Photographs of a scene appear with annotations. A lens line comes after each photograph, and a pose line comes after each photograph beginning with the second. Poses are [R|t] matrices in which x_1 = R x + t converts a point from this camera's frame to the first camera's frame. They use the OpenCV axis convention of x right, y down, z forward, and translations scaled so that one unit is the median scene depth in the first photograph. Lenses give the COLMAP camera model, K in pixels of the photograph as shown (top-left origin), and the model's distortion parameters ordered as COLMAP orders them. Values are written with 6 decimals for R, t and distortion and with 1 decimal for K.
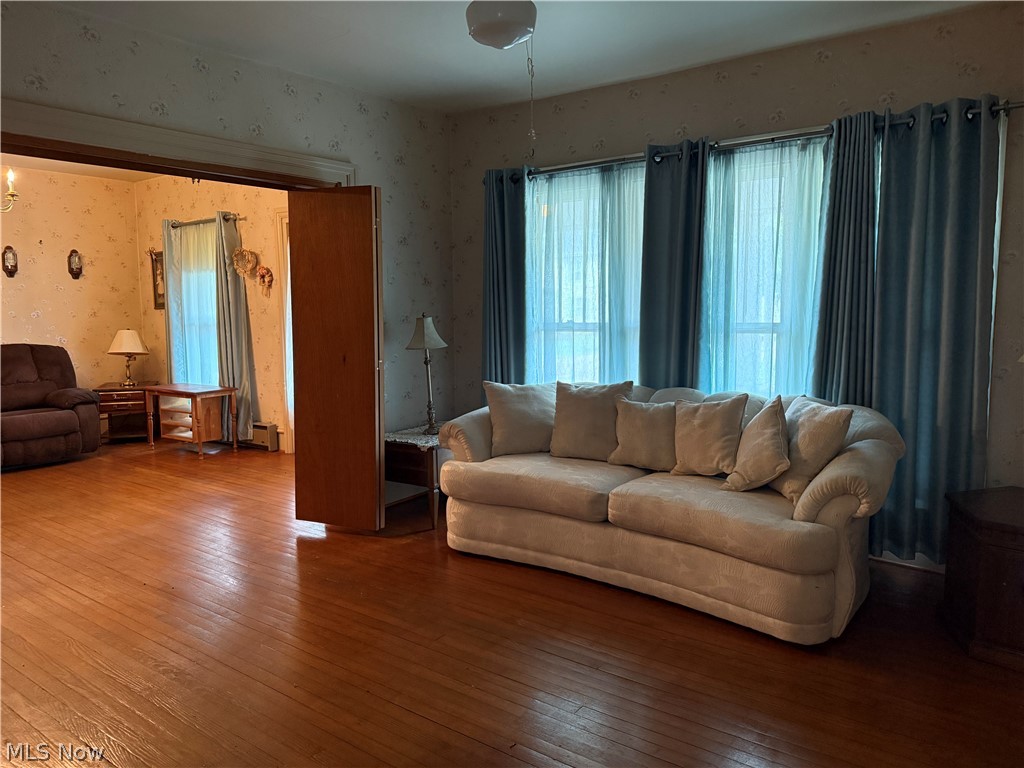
lens RADIAL K [[713.9, 0, 511.4], [0, 713.9, 371.9], [0, 0, 1]] dist [0.034542, -0.003600]
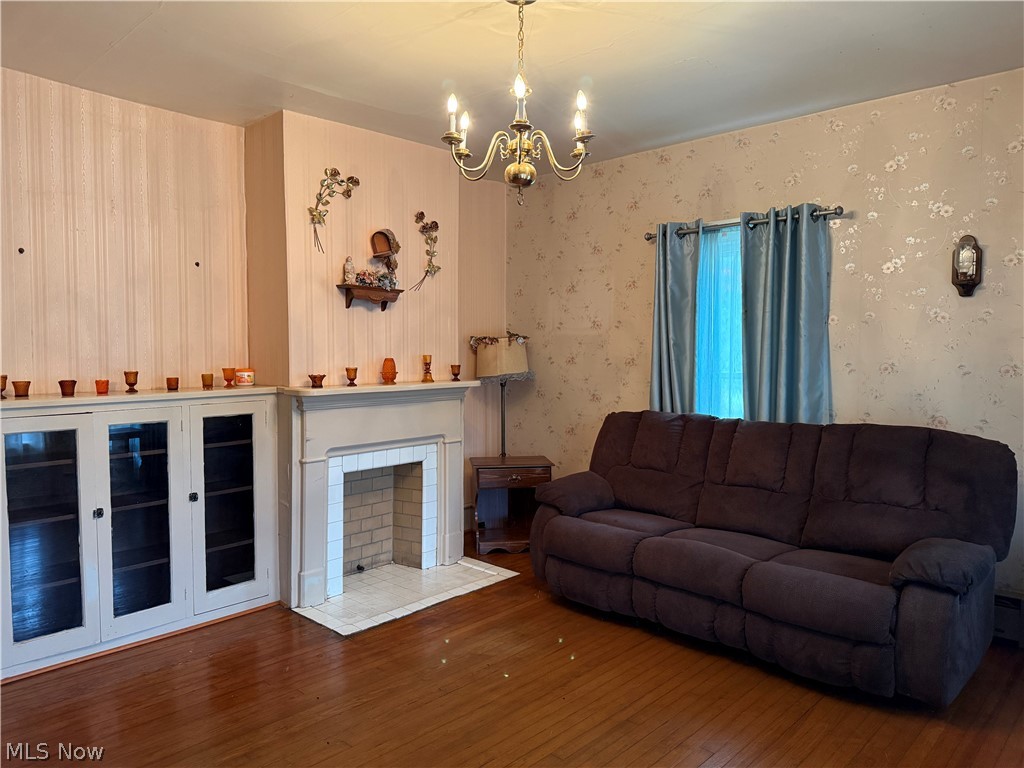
lens RADIAL K [[713.9, 0, 511.4], [0, 713.9, 371.9], [0, 0, 1]] dist [0.034542, -0.003600]
pose [[-0.104648, 0.044845, -0.993498, -0.151956], [-0.095174, 0.993946, 0.054890, -0.078069], [0.989945, 0.100299, -0.099747, 0.771377]]
